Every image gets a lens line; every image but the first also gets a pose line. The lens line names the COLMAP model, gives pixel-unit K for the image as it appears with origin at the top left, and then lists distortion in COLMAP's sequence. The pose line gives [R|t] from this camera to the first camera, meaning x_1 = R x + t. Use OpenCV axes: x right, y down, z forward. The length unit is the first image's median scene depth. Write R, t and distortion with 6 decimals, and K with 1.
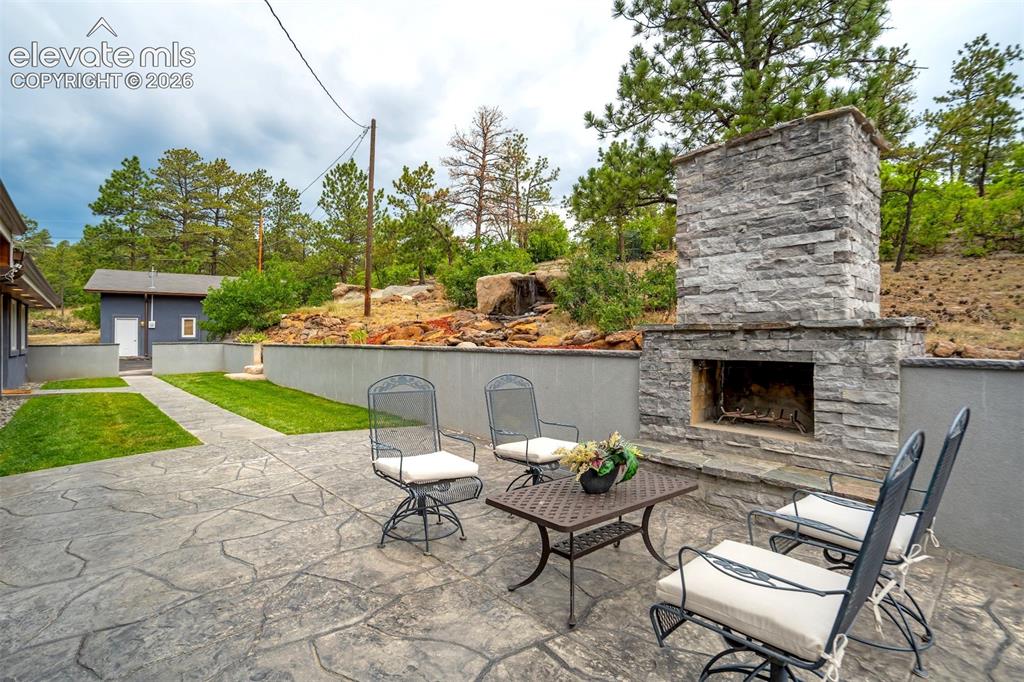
lens RADIAL K [[488.2, 0, 505.6], [0, 488.2, 341.1], [0, 0, 1]] dist [0.000011, 0.000329]
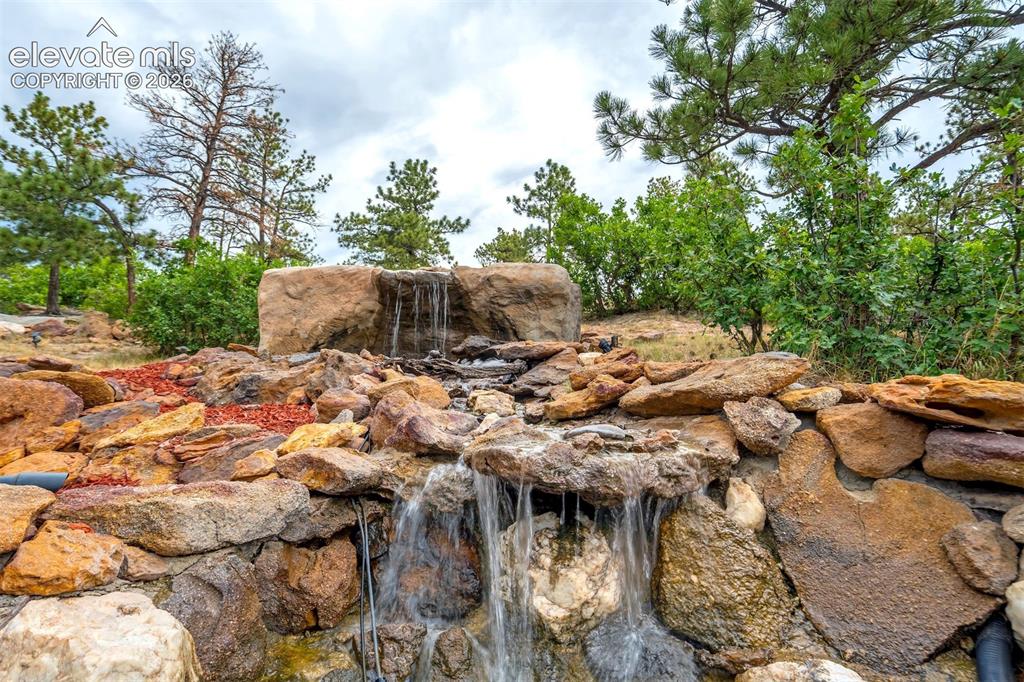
lens RADIAL K [[515.2, 0, 512.0], [0, 515.2, 341.0], [0, 0, 1]] dist [0.001636, 0.001621]
pose [[0.837774, 0.086096, 0.539187, -0.054618], [-0.003419, 0.988298, -0.152497, -0.005236], [-0.546007, 0.125915, 0.828264, 0.278906]]
